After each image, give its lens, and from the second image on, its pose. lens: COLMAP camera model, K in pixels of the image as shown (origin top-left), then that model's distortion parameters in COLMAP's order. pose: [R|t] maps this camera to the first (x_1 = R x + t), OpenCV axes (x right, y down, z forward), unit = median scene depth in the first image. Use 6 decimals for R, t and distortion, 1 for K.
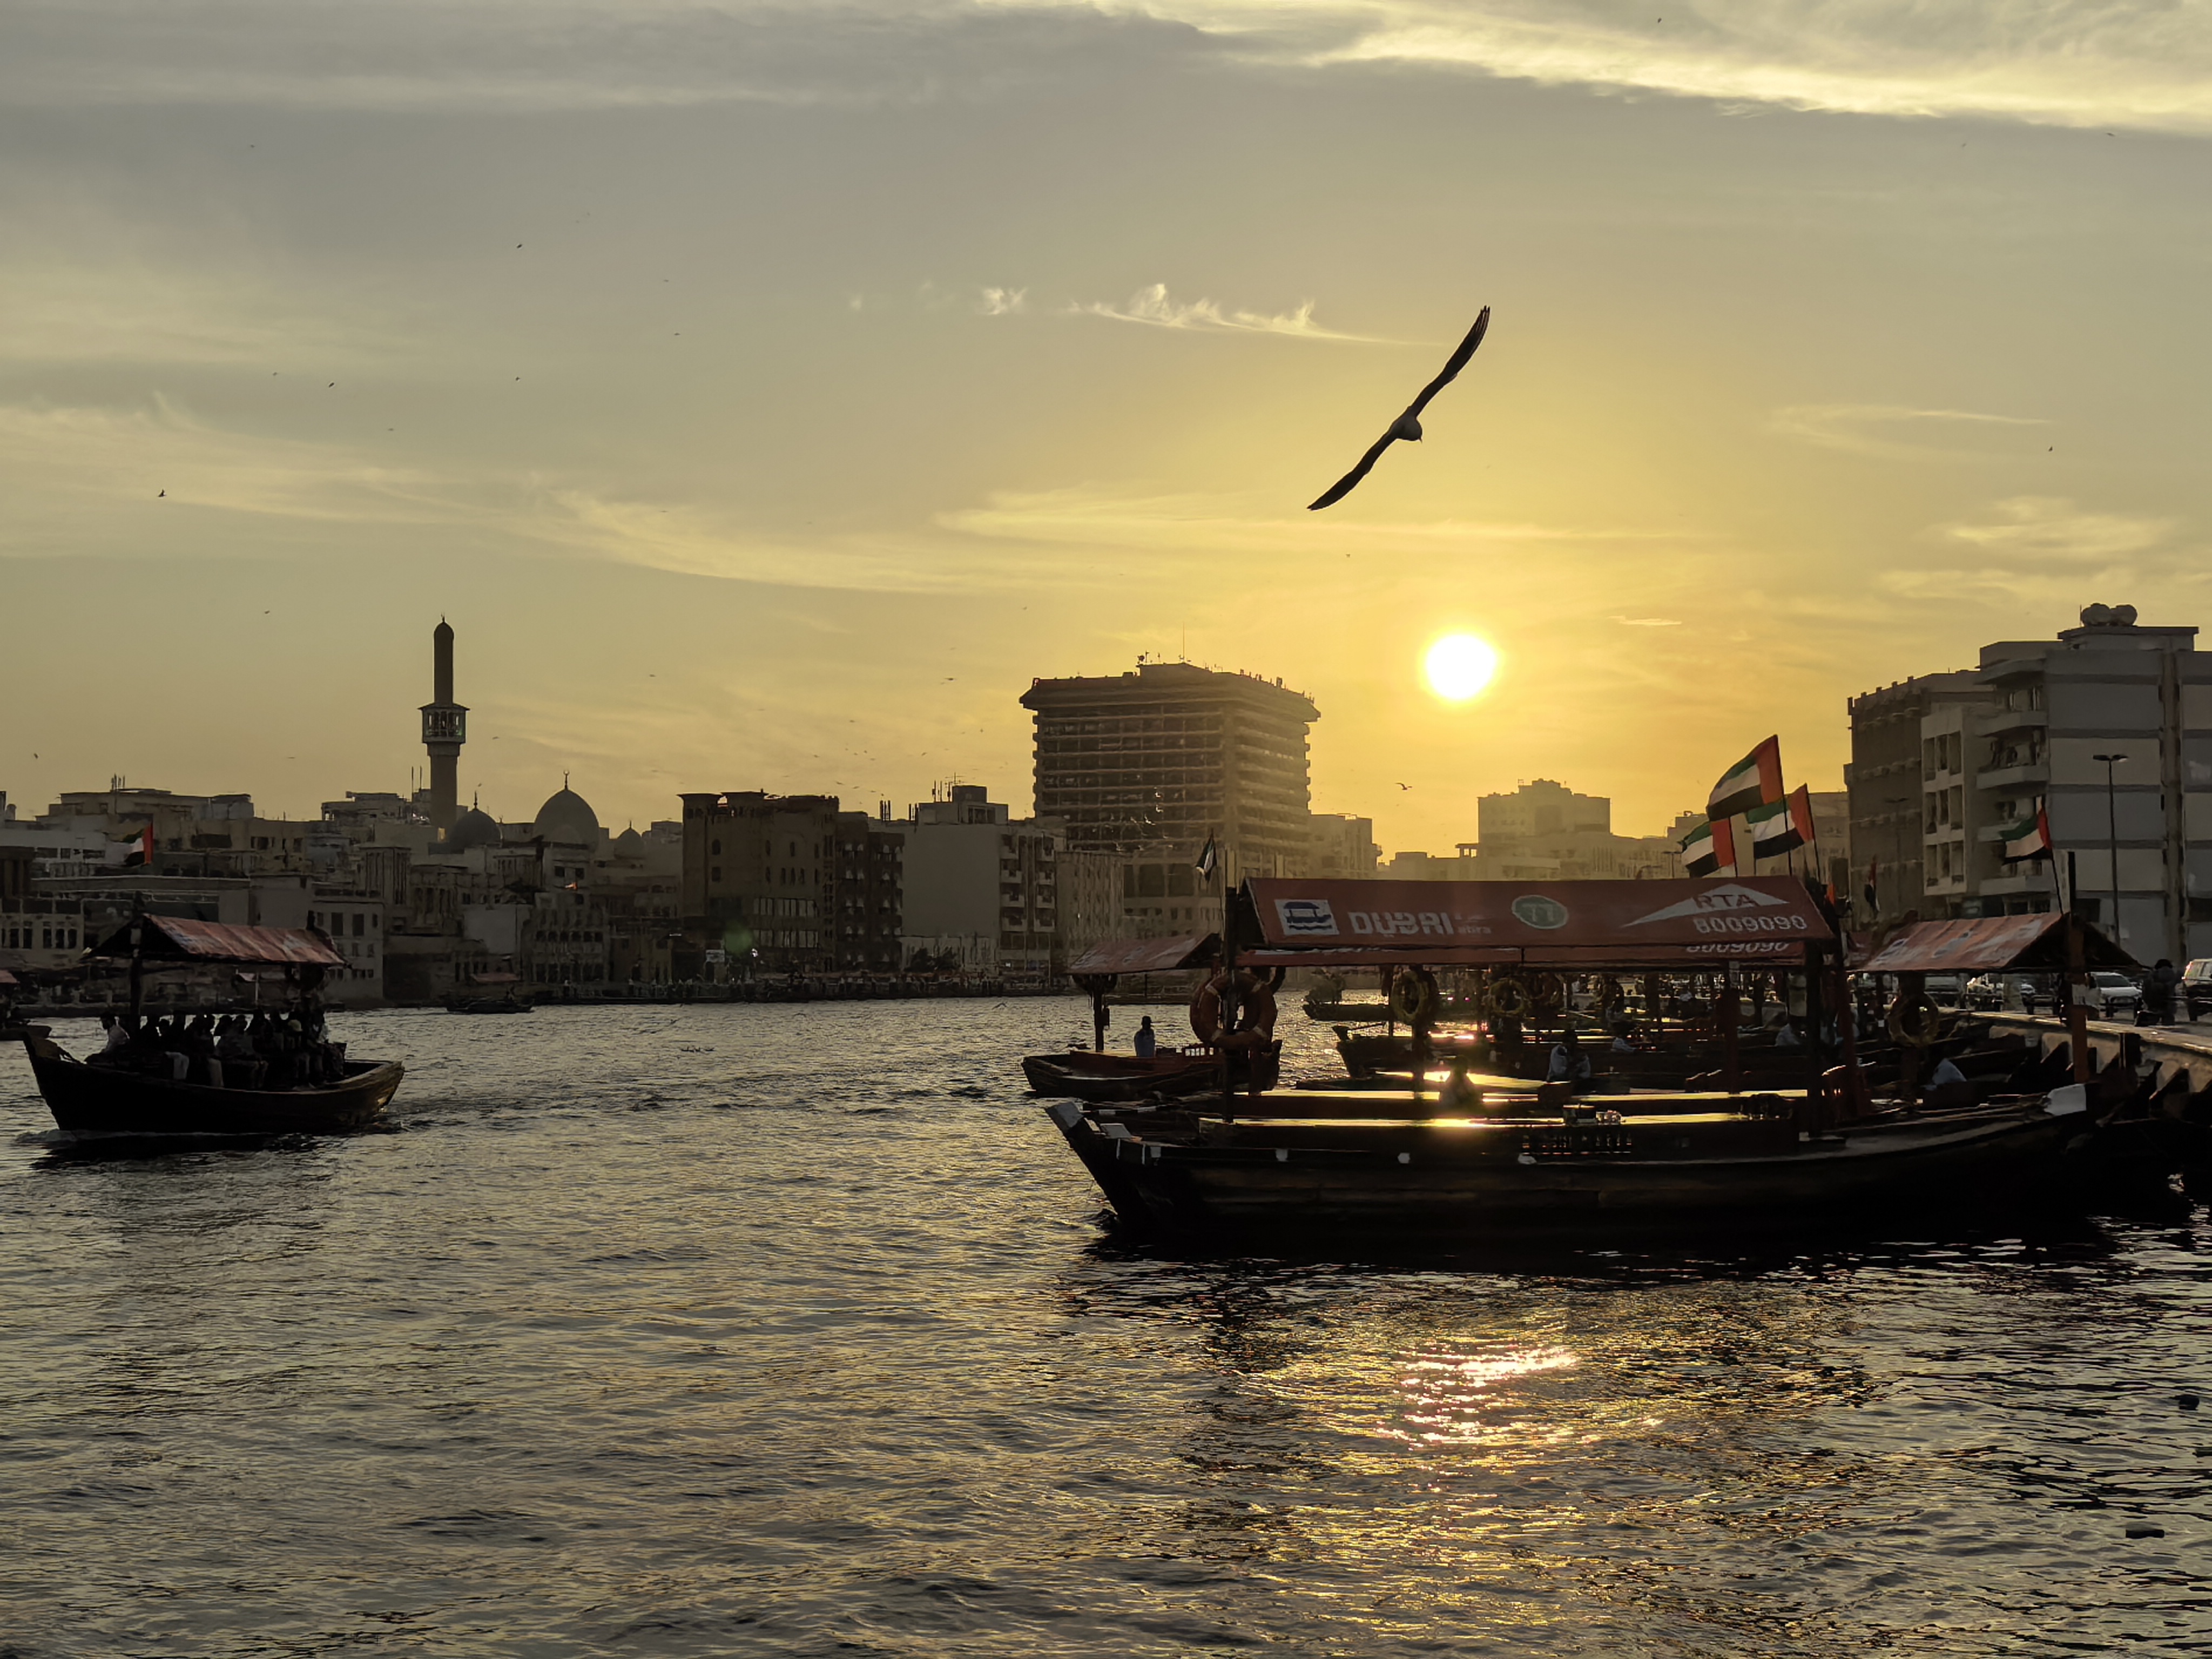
lens RADIAL K [[3079.1, 0, 1106.0], [0, 3079.1, 829.5], [0, 0, 1]] dist [0.166134, -0.936326]
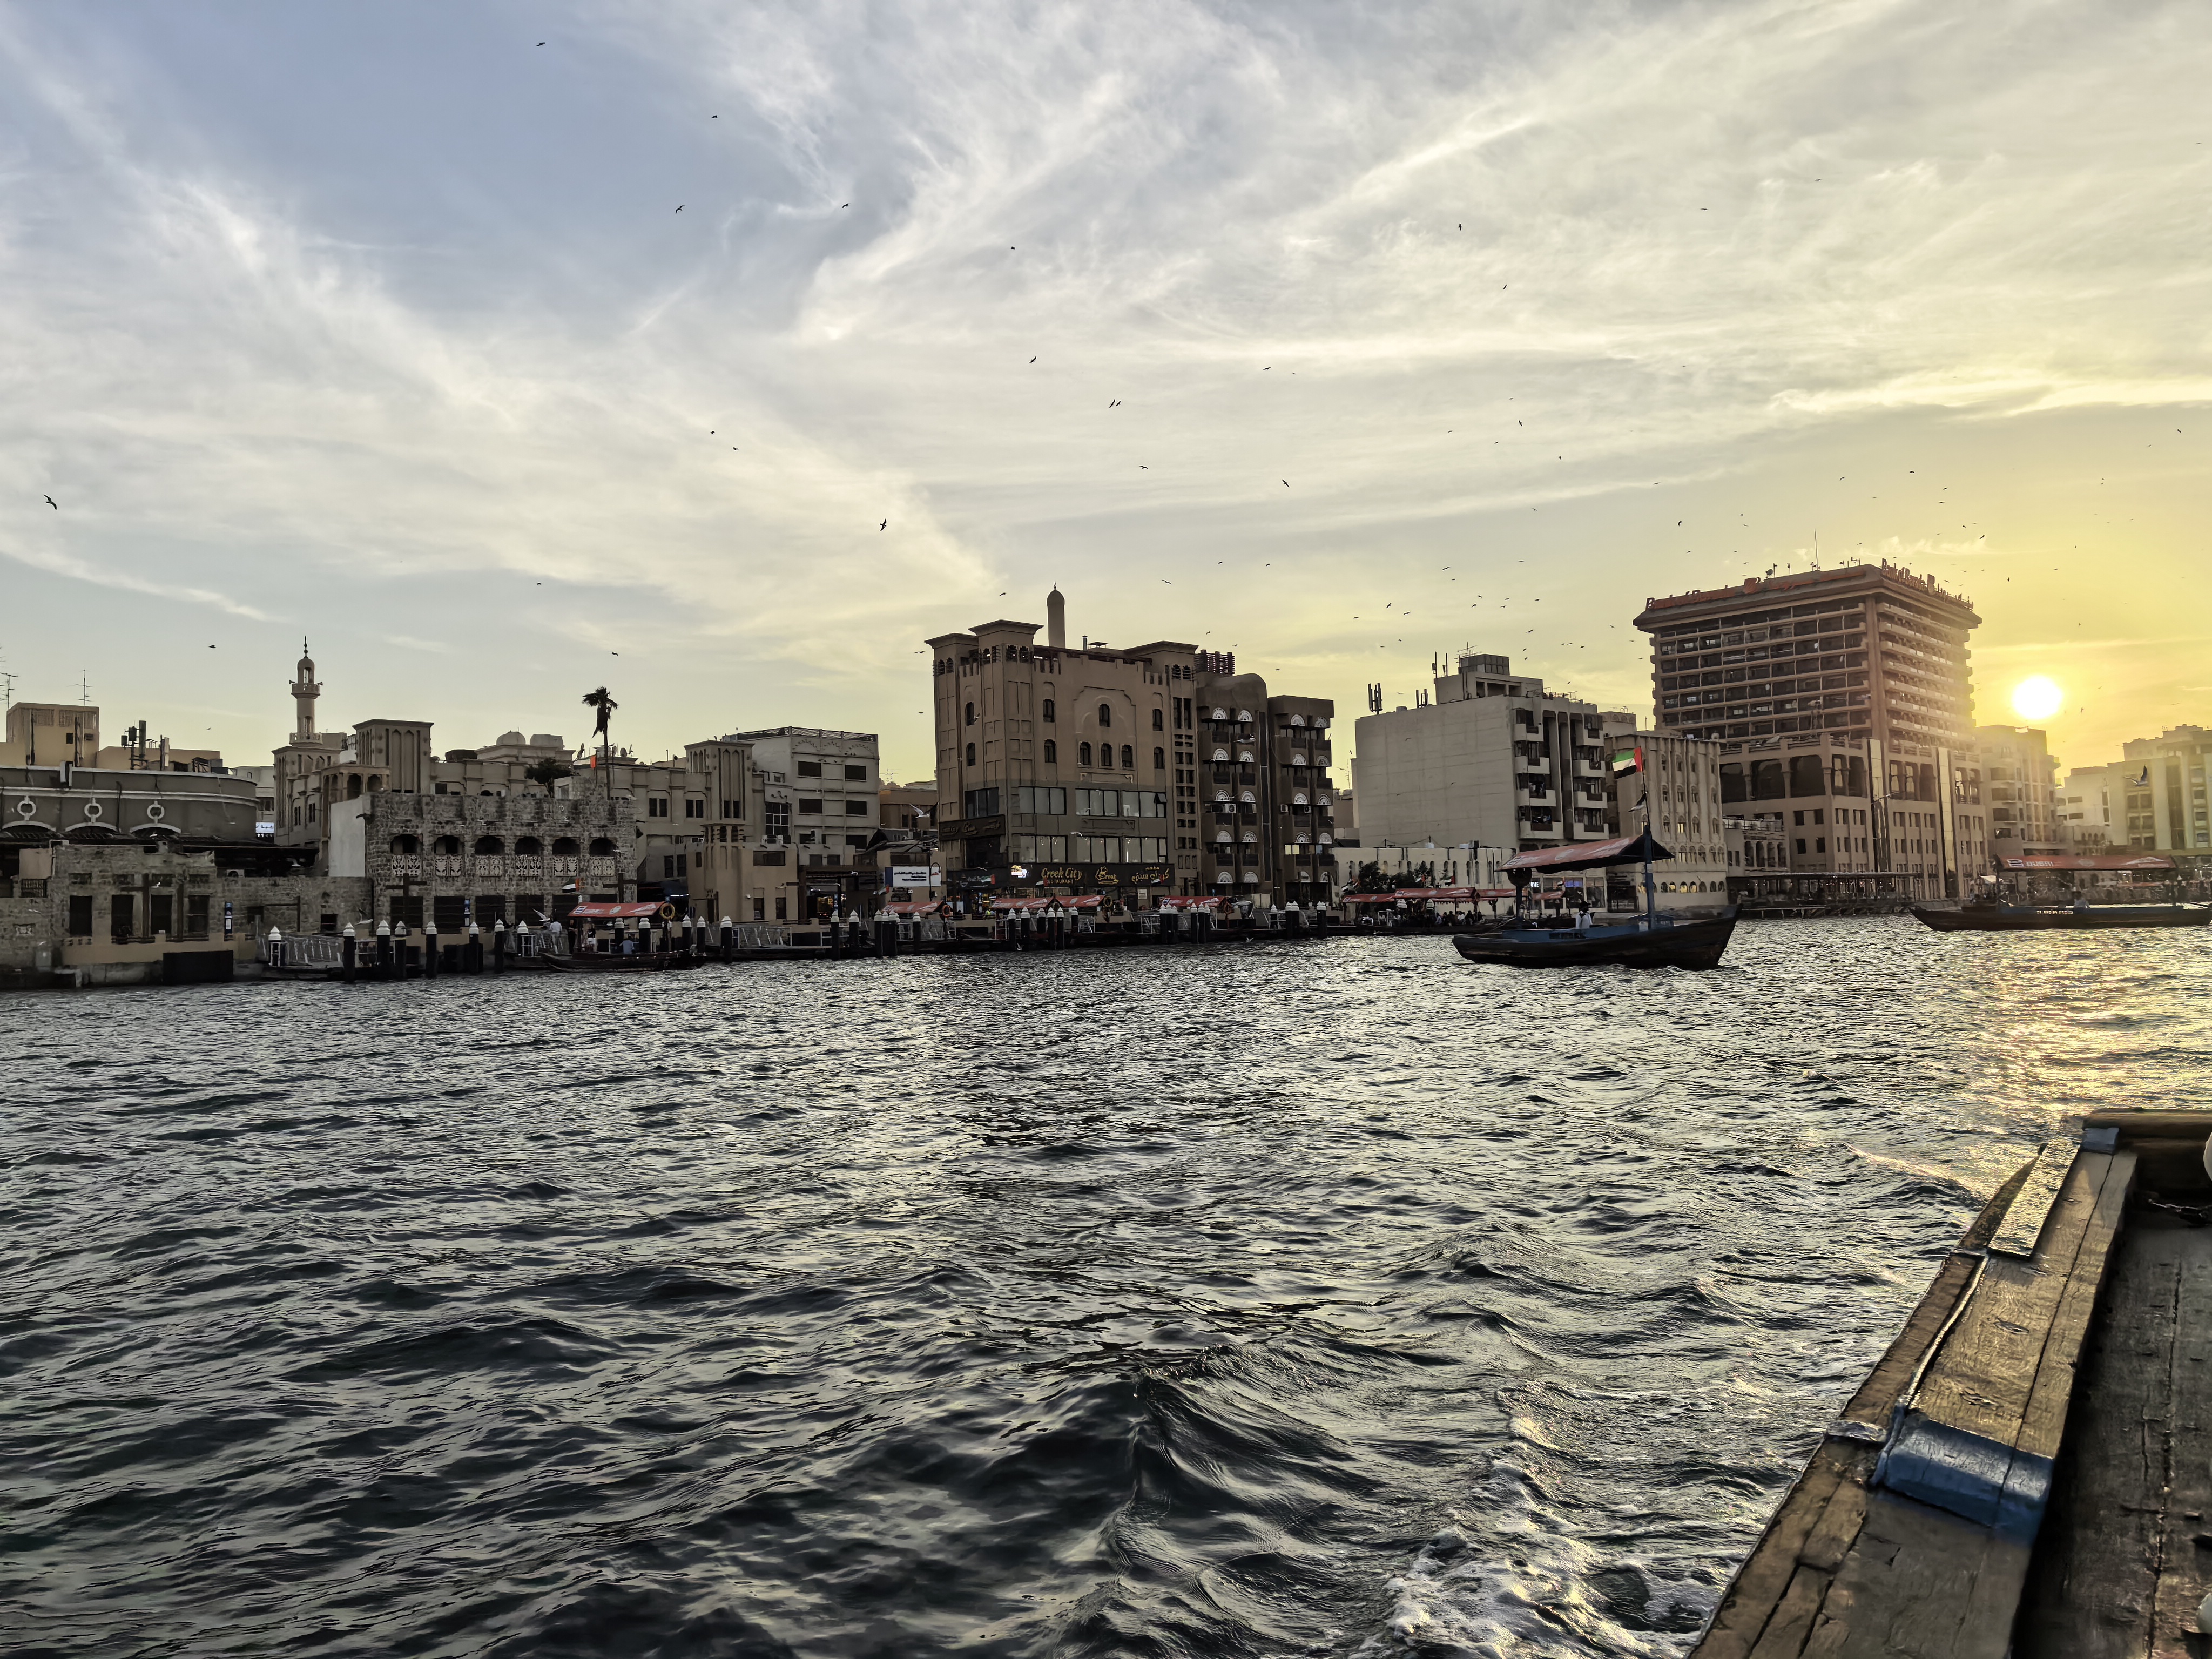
lens RADIAL K [[1560.7, 0, 1045.8], [0, 1560.7, 835.7], [0, 0, 1]] dist [-0.000222, -0.031091]
pose [[0.893471, -0.045691, -0.446790, 0.031711], [0.044768, 0.998918, -0.012630, 0.032087], [0.446884, -0.008717, 0.894549, 0.619119]]
